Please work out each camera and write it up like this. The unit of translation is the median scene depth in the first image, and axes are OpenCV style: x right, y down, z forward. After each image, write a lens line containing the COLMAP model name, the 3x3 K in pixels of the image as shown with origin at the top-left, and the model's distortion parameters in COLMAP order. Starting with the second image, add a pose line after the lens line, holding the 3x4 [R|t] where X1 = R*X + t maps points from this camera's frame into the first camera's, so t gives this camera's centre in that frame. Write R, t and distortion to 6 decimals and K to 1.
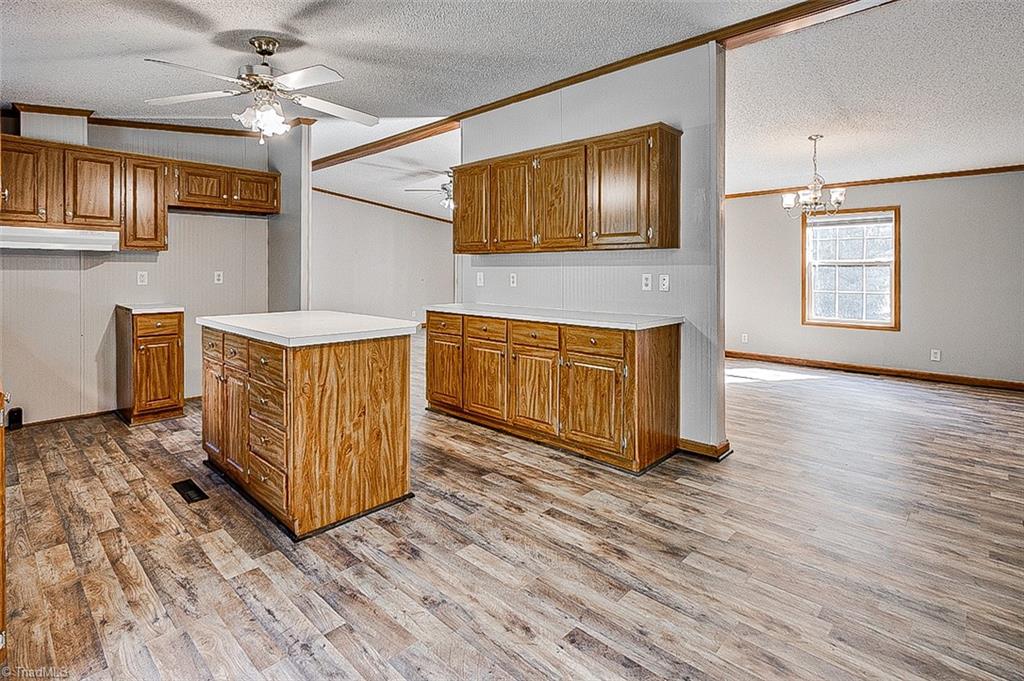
lens RADIAL K [[505.1, 0, 499.6], [0, 505.1, 274.8], [0, 0, 1]] dist [-0.000670, 0.000201]
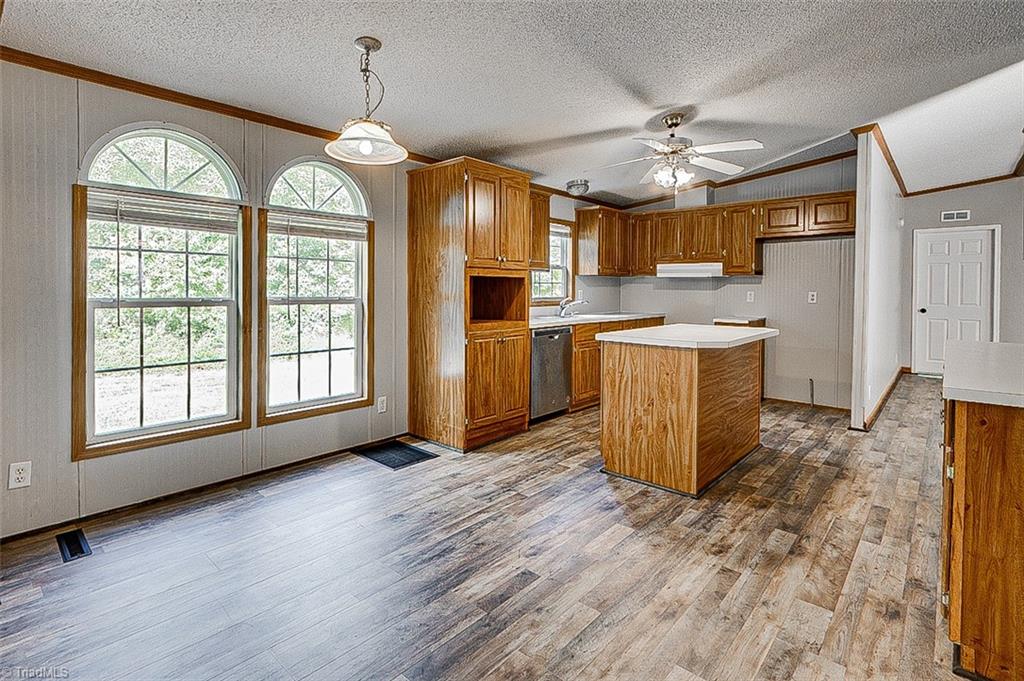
lens RADIAL K [[494.6, 0, 511.0], [0, 494.6, 296.3], [0, 0, 1]] dist [-0.000150, 0.000484]
pose [[0.043689, 0.013786, -0.998950, 0.851203], [-0.014522, 0.999808, 0.013163, -0.002942], [0.998940, 0.013931, 0.043881, 0.544896]]
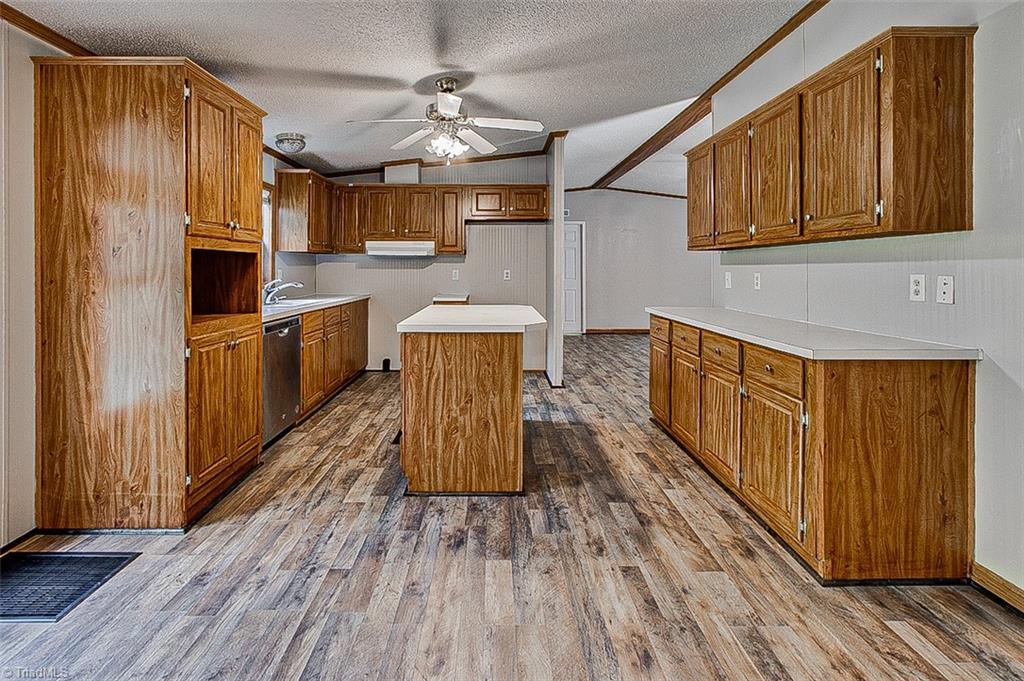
lens RADIAL K [[482.3, 0, 494.7], [0, 482.3, 268.8], [0, 0, 1]] dist [-0.002085, 0.000599]
pose [[0.699085, -0.001016, -0.715038, 0.463348], [-0.006878, 0.999943, -0.008145, -0.000573], [0.715006, 0.010612, 0.699038, 0.285439]]
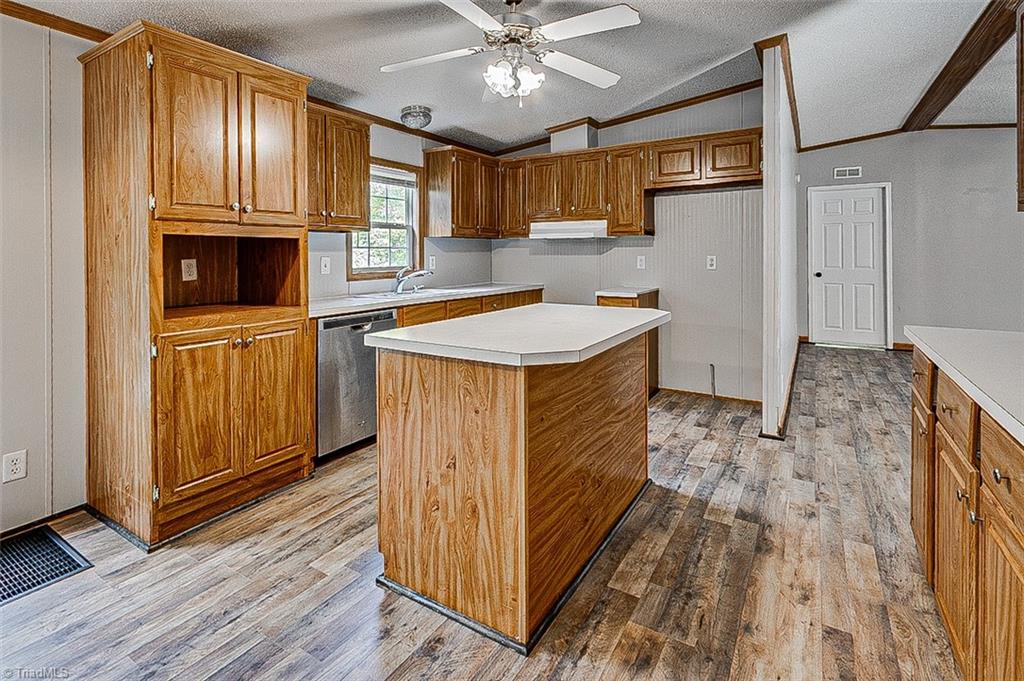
lens RADIAL K [[489.1, 0, 512.4], [0, 489.1, 254.5], [0, 0, 1]] dist [-0.002117, 0.000172]
pose [[0.213077, -0.003665, -0.977029, 0.357349], [-0.003573, 0.999983, -0.004531, -0.006487], [0.977029, 0.004456, 0.213060, 0.856412]]
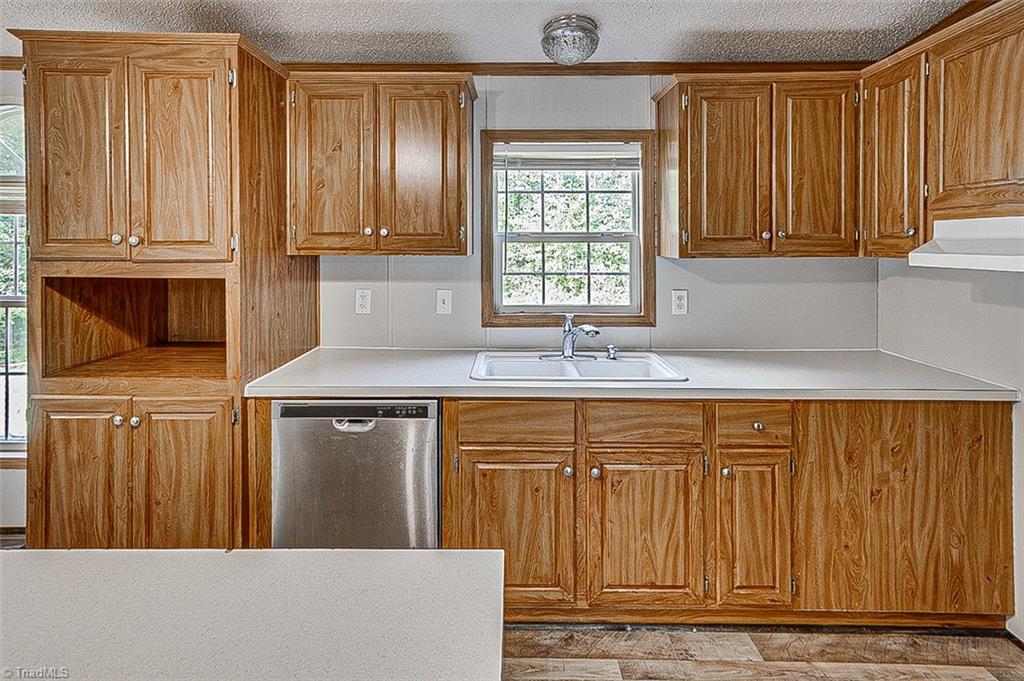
lens RADIAL K [[472.5, 0, 514.5], [0, 472.5, 248.7], [0, 0, 1]] dist [0.002422, 0.000534]
pose [[-0.720249, -0.000261, -0.693715, -0.500102], [-0.010444, 0.999891, 0.010467, -0.089325], [0.693637, 0.014784, -0.720173, 1.359023]]
